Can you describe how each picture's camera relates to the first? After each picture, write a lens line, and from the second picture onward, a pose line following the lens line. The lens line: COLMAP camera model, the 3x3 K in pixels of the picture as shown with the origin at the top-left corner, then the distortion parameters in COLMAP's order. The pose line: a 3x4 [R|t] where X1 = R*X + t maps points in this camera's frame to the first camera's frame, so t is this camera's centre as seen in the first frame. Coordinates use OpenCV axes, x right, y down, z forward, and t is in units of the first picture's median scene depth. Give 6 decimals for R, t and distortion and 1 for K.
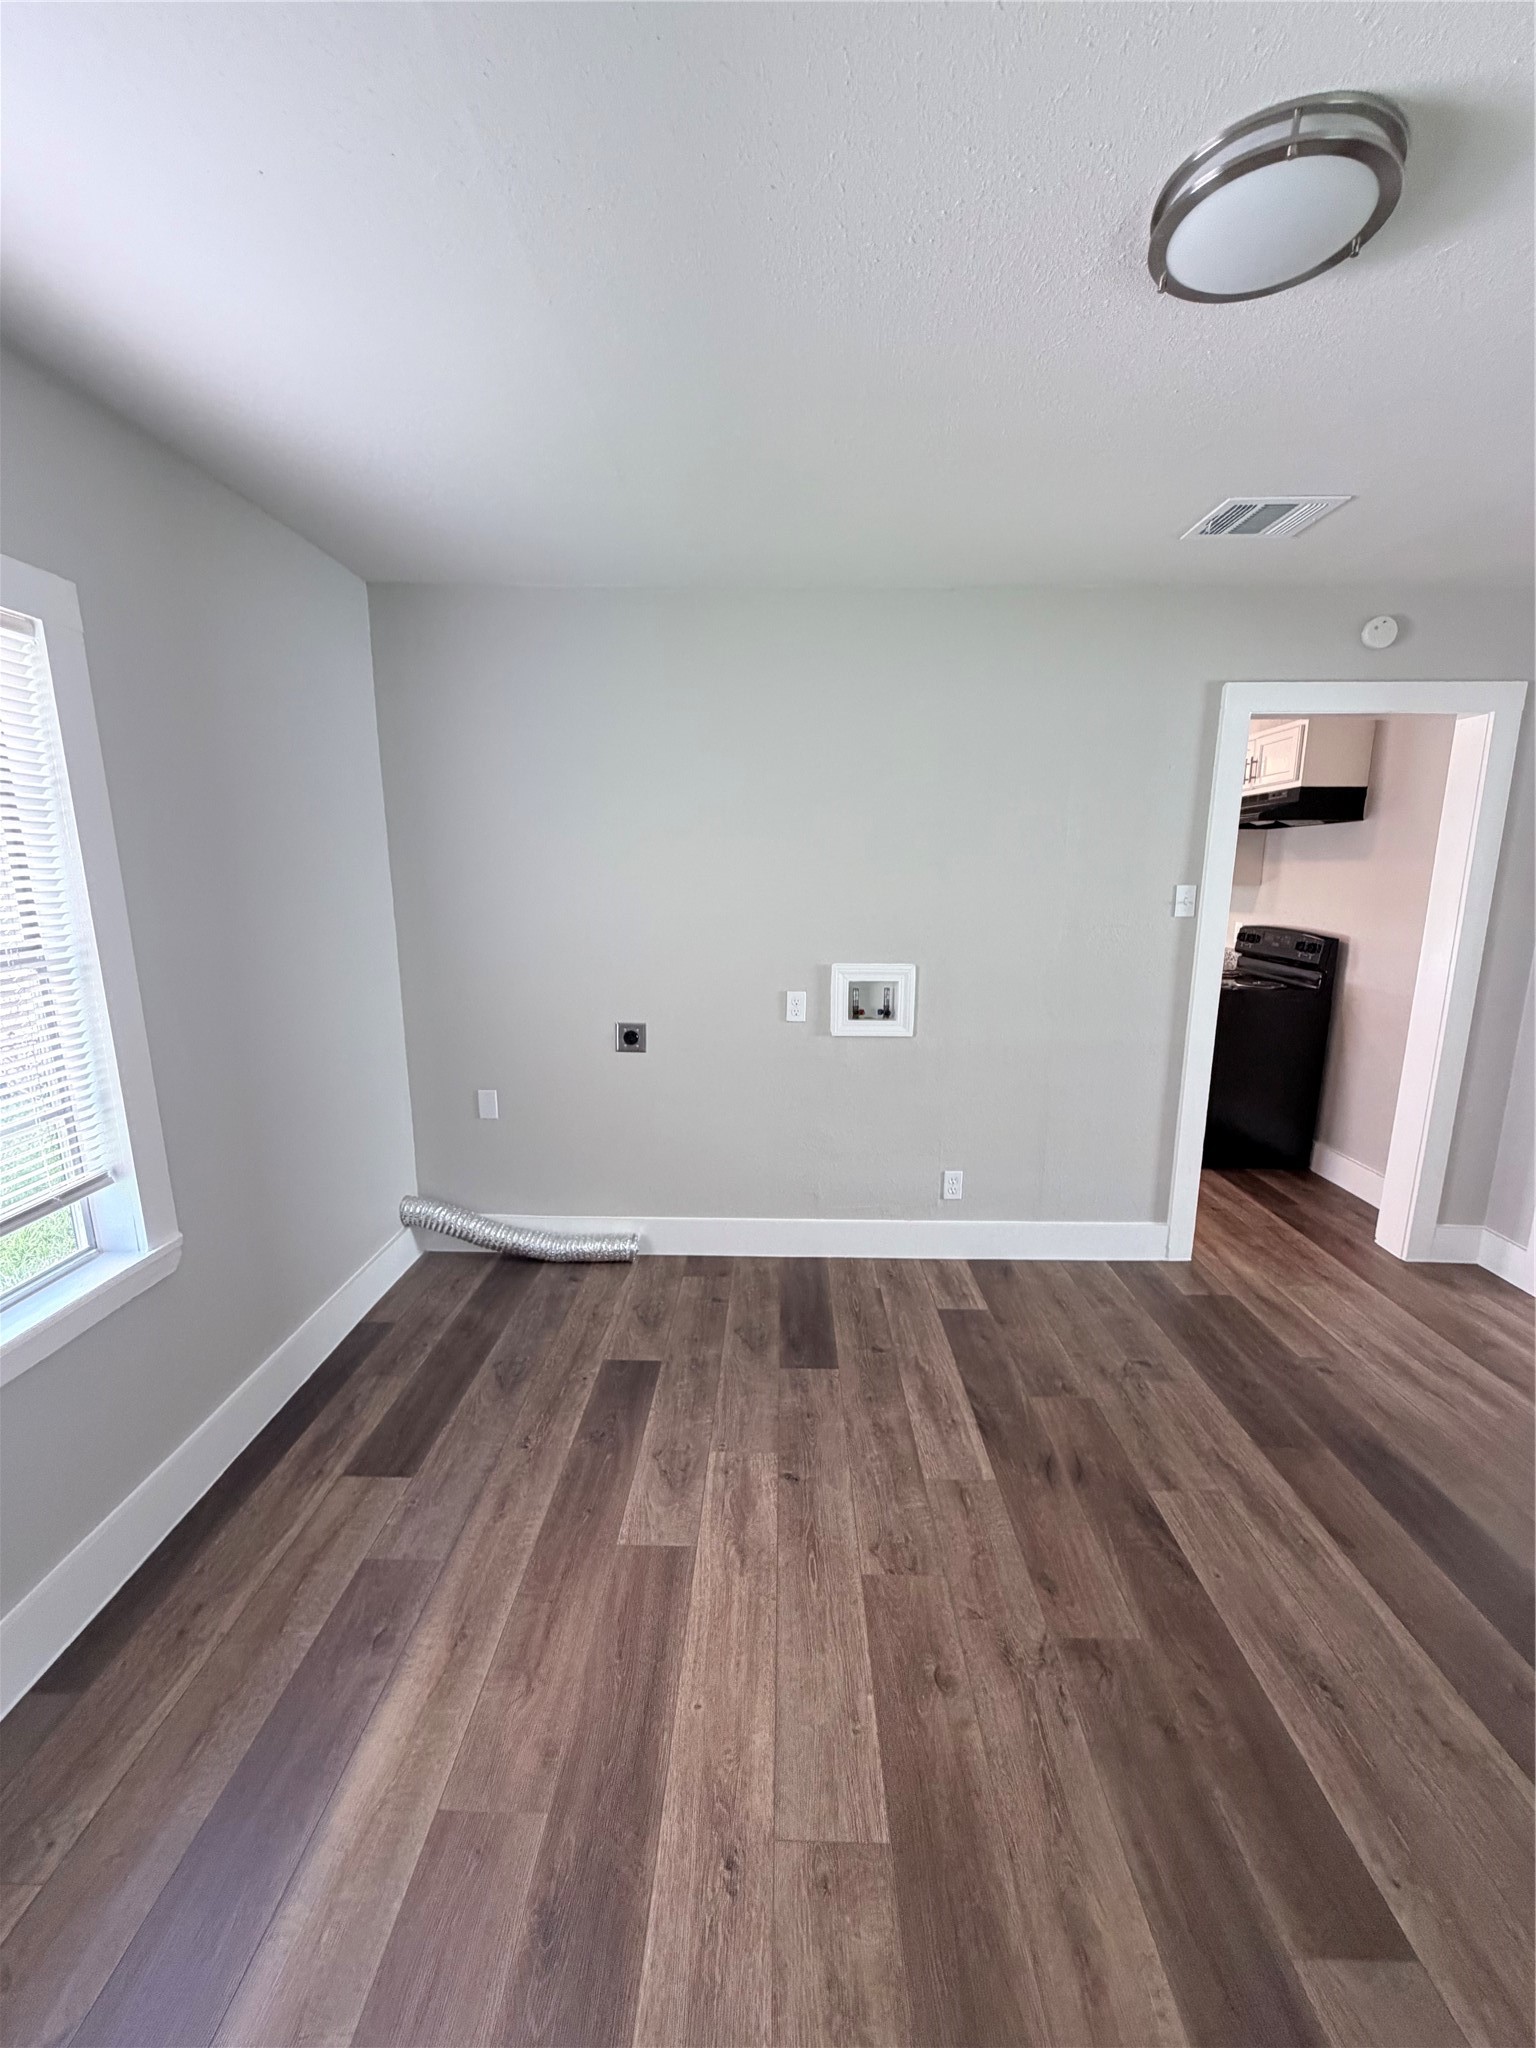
lens RADIAL K [[820.6, 0, 768.3], [0, 820.6, 1023.8], [0, 0, 1]] dist [-0.002115, 0.000734]
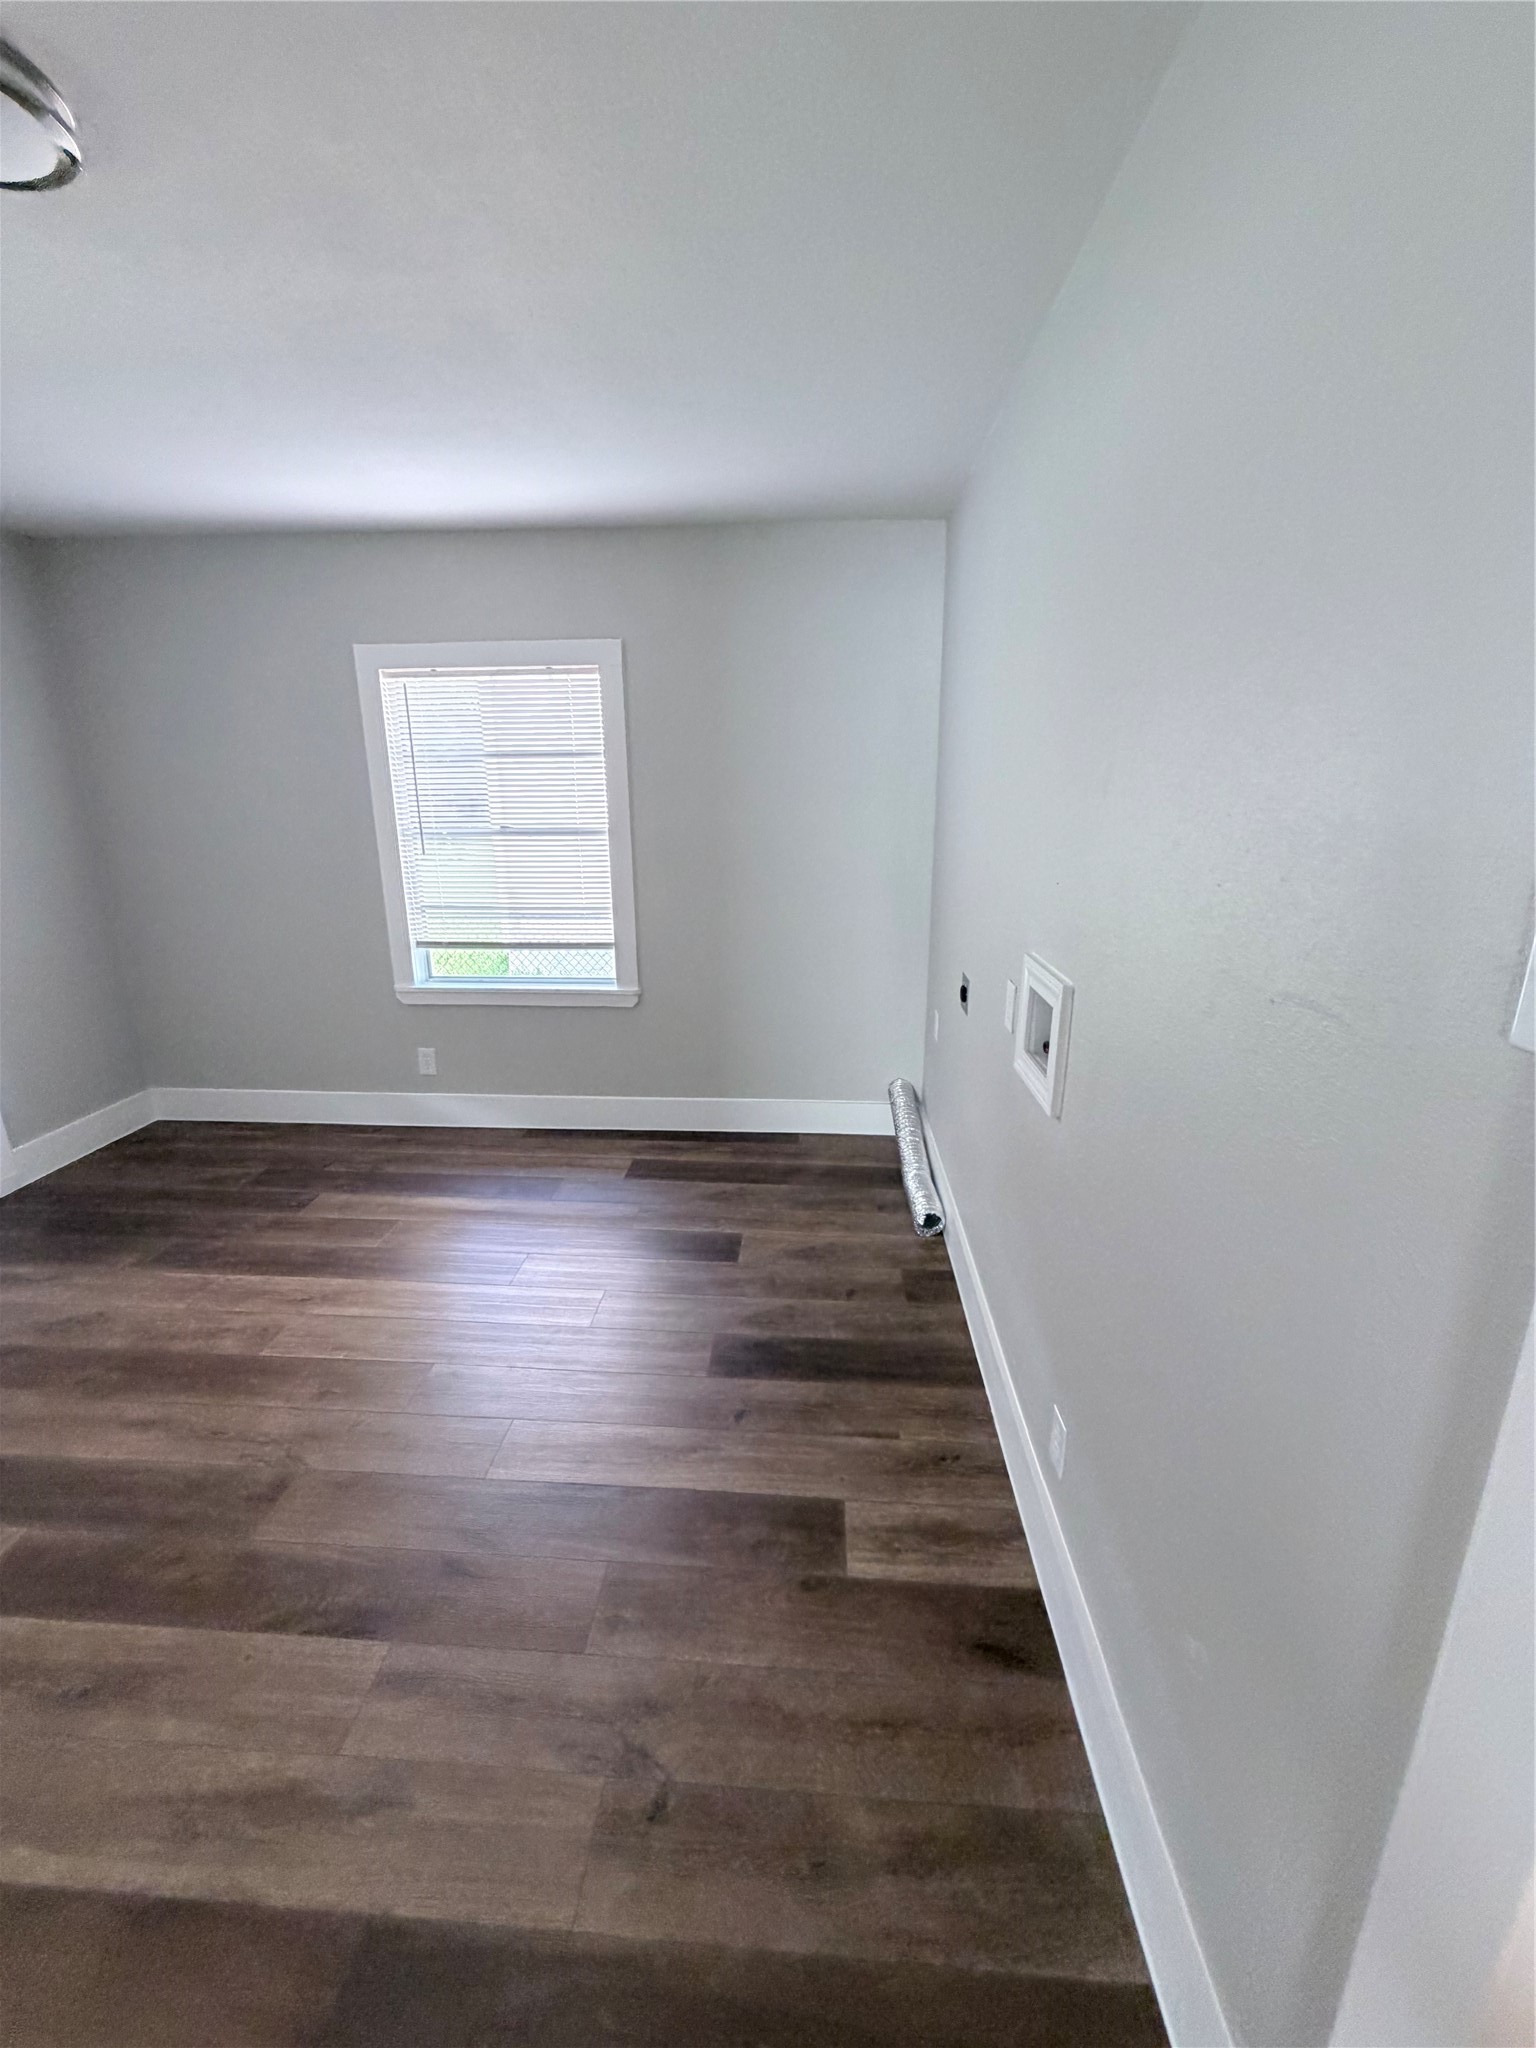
lens RADIAL K [[820.6, 0, 772.2], [0, 820.6, 1023.3], [0, 0, 1]] dist [-0.002115, 0.000734]
pose [[-0.049176, 0.268397, -0.962052, 1.068373], [-0.193450, 0.942419, 0.272808, -0.236671], [0.979877, 0.199524, 0.005577, 1.296231]]
